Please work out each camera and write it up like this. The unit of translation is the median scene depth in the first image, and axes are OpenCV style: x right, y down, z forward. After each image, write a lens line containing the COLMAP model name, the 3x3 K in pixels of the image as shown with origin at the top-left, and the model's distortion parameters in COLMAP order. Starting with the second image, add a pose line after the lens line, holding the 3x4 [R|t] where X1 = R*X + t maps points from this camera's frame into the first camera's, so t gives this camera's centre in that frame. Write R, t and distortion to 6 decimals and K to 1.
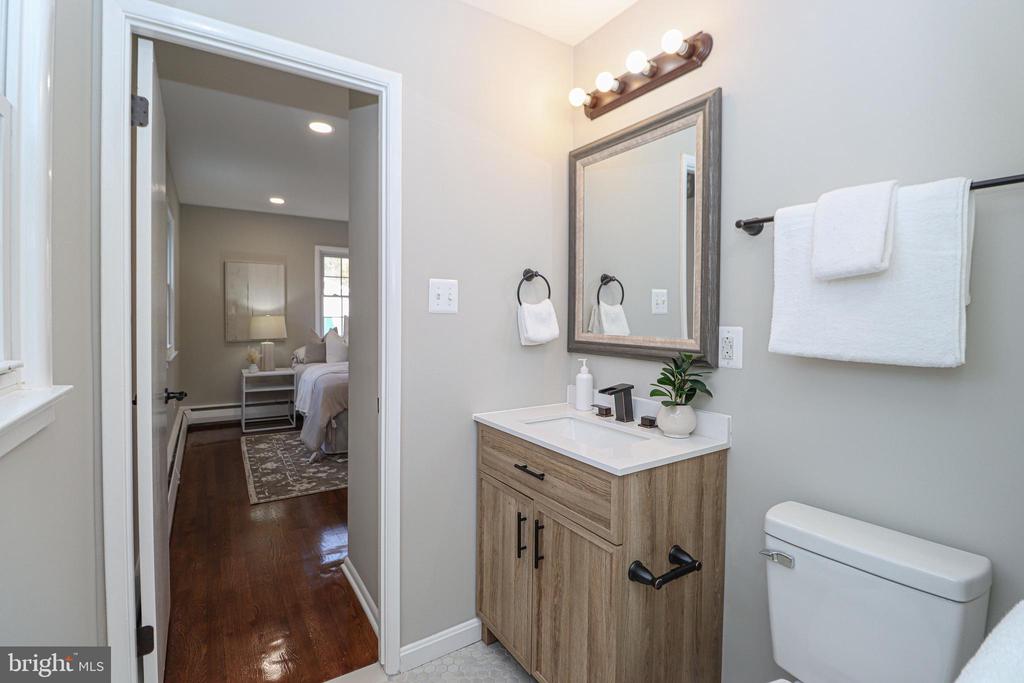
lens RADIAL K [[474.4, 0, 533.1], [0, 474.4, 325.2], [0, 0, 1]] dist [-0.004460, -0.000403]
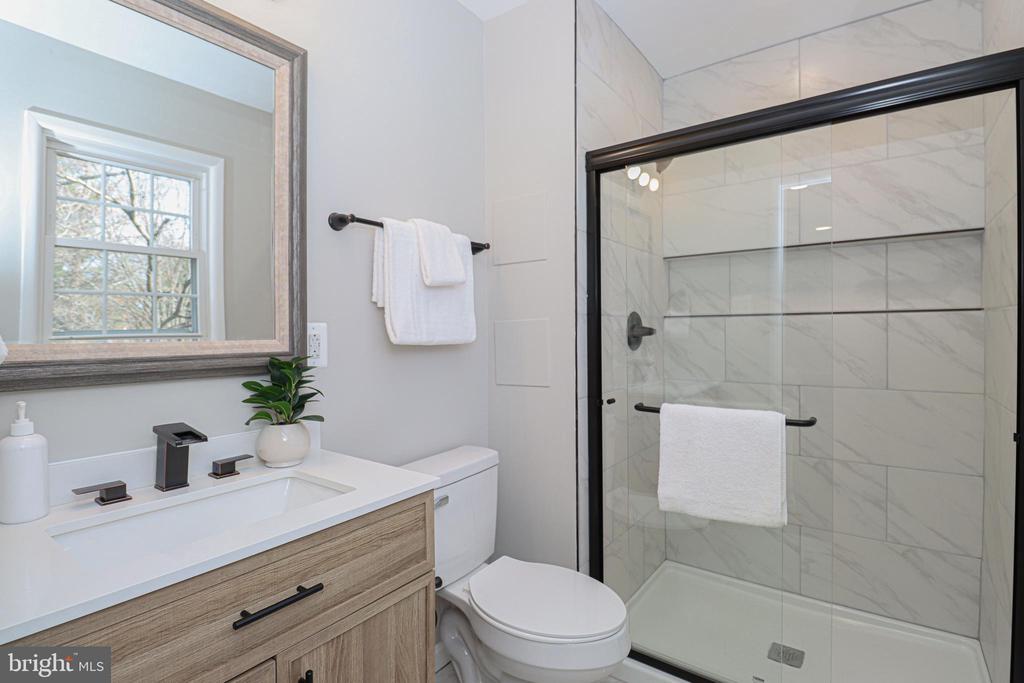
lens RADIAL K [[474.4, 0, 533.1], [0, 474.4, 325.2], [0, 0, 1]] dist [-0.004460, -0.000403]
pose [[-0.324088, -0.006339, 0.946006, -0.557618], [0.017940, 0.999757, 0.012846, 0.004016], [-0.945857, 0.021134, -0.323895, 0.862085]]
